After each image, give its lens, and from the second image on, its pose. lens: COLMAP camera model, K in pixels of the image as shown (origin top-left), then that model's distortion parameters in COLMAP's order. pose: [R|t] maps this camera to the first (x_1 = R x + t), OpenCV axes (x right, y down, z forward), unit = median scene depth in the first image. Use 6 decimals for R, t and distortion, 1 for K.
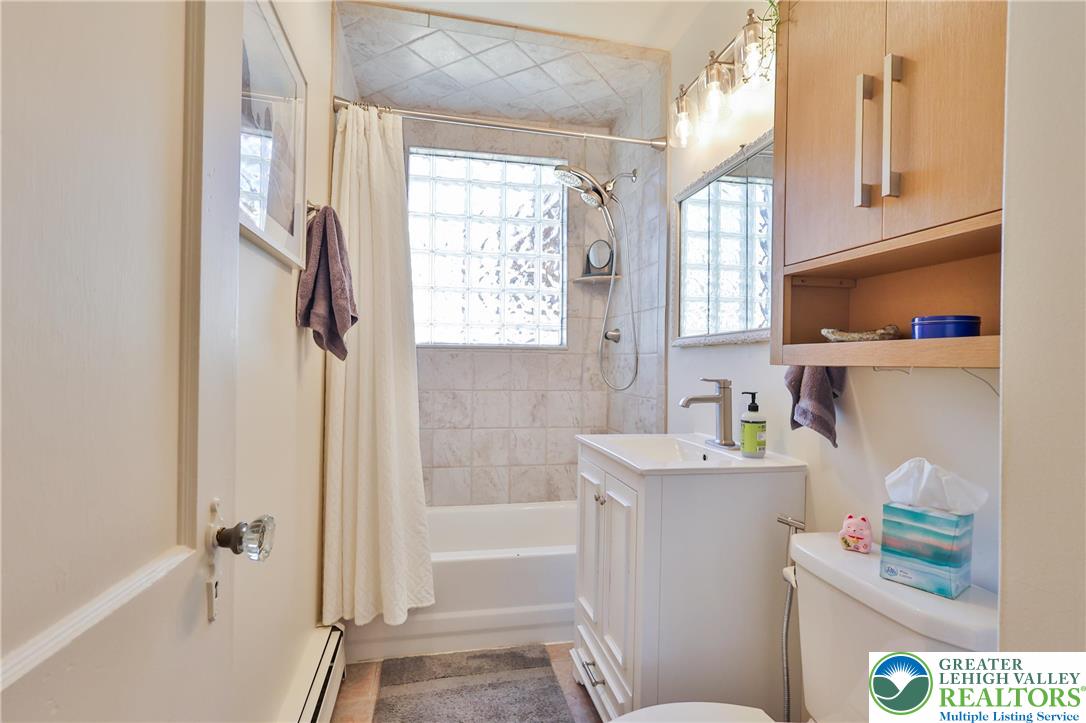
lens RADIAL K [[530.6, 0, 544.5], [0, 530.6, 362.6], [0, 0, 1]] dist [-0.004651, 0.002252]
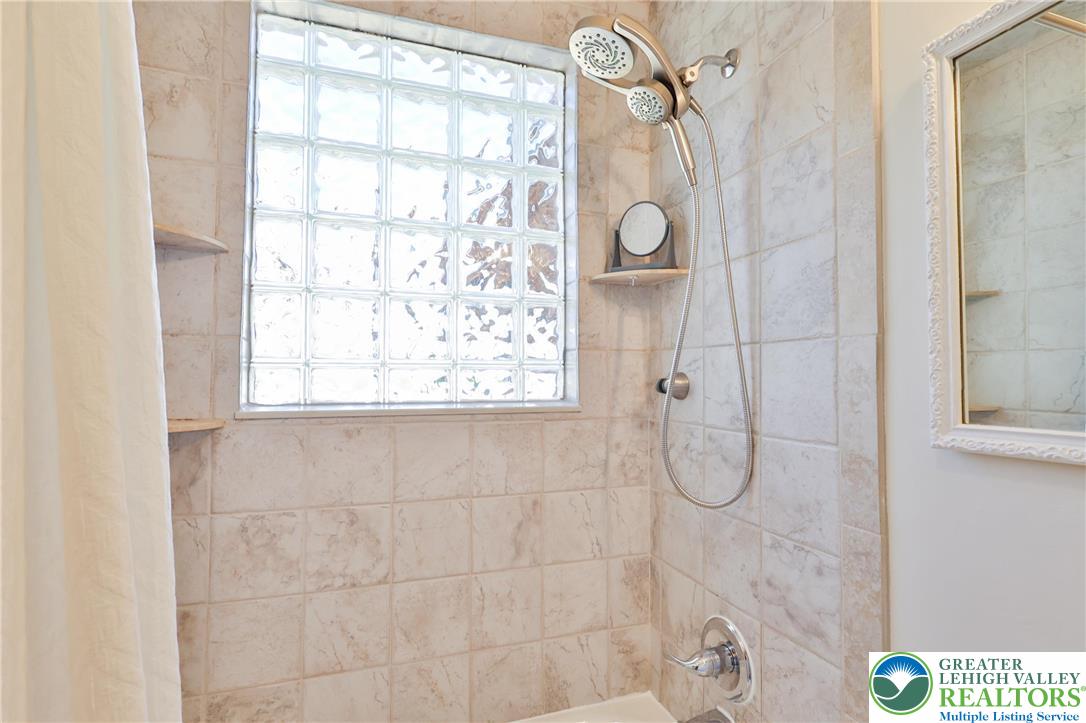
lens RADIAL K [[530.6, 0, 542.6], [0, 530.6, 361.6], [0, 0, 1]] dist [-0.004651, 0.002252]
pose [[0.993283, -0.004804, 0.115614, -0.053263], [0.007685, 0.999671, -0.024486, -0.059768], [-0.115458, 0.025210, 0.992992, 0.481240]]
